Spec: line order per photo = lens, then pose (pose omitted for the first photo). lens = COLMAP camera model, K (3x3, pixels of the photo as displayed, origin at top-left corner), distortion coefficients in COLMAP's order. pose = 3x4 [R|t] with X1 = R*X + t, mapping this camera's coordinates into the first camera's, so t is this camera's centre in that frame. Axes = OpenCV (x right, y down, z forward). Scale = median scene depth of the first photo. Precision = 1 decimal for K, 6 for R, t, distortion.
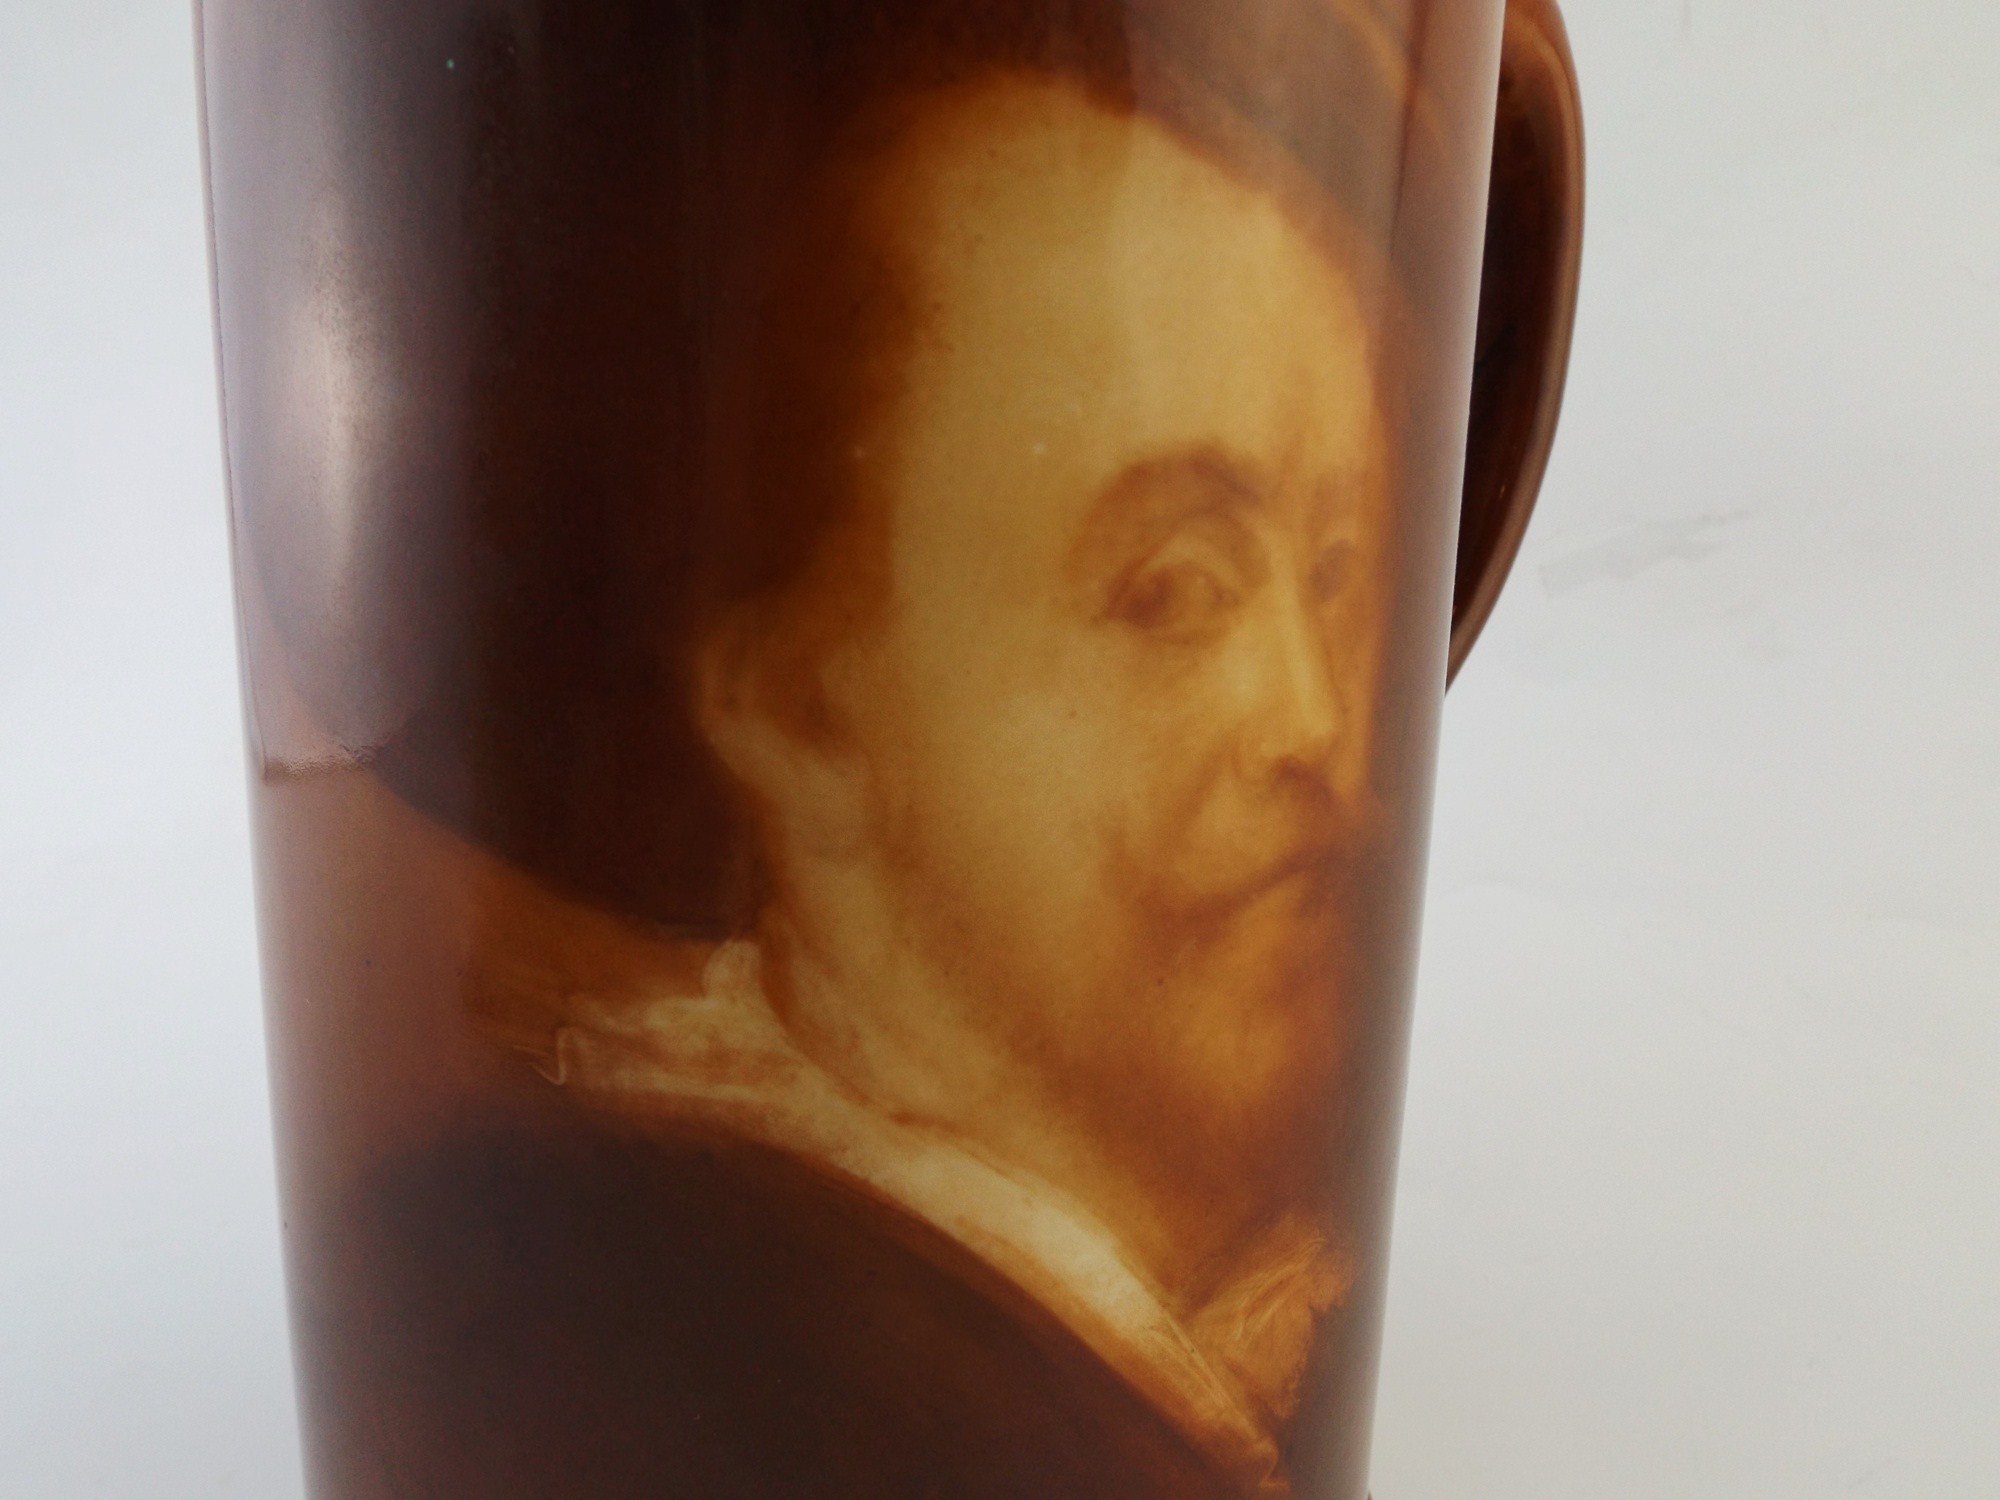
lens RADIAL K [[1401.8, 0, 1000.0], [0, 1401.8, 750.0], [0, 0, 1]] dist [0.005486, -0.000037]
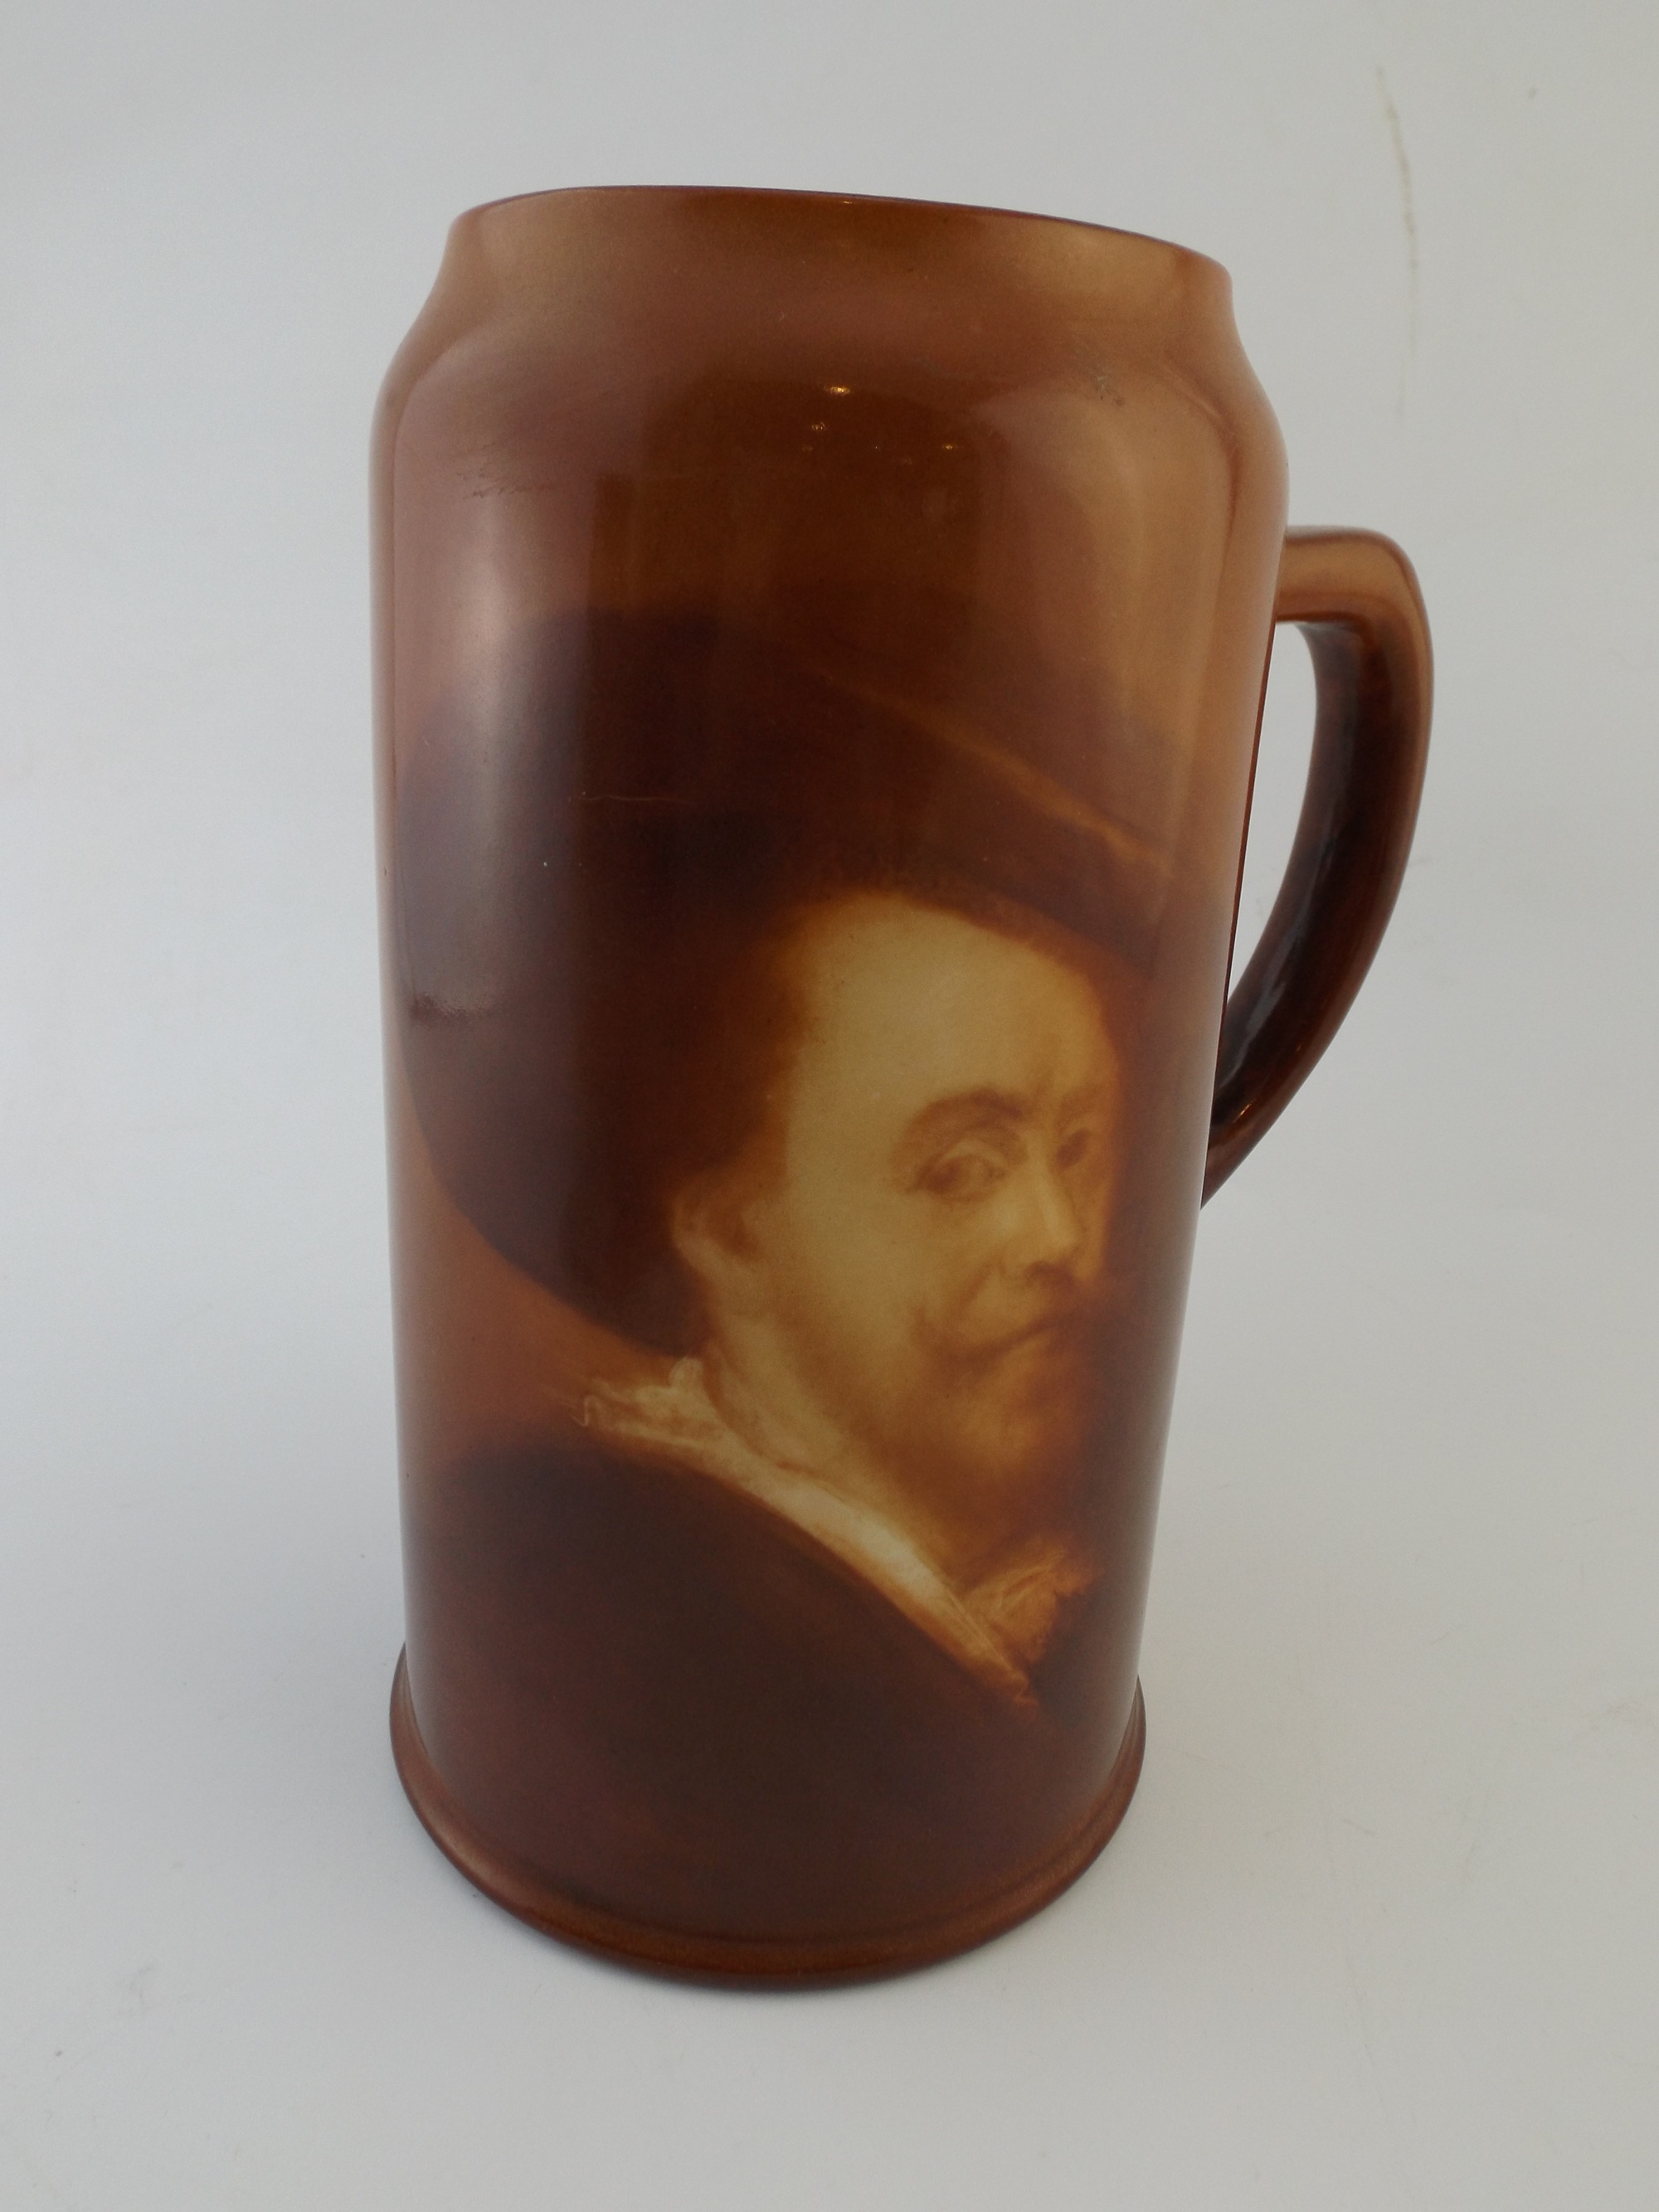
lens RADIAL K [[1550.5, 0, 829.5], [0, 1550.5, 1106.0], [0, 0, 1]] dist [0.005486, -0.000037]
pose [[0.990678, 0.062815, -0.120881, 0.180514], [-0.047779, 0.991194, 0.123494, -0.391310], [0.127574, -0.116567, 0.984955, -0.760455]]
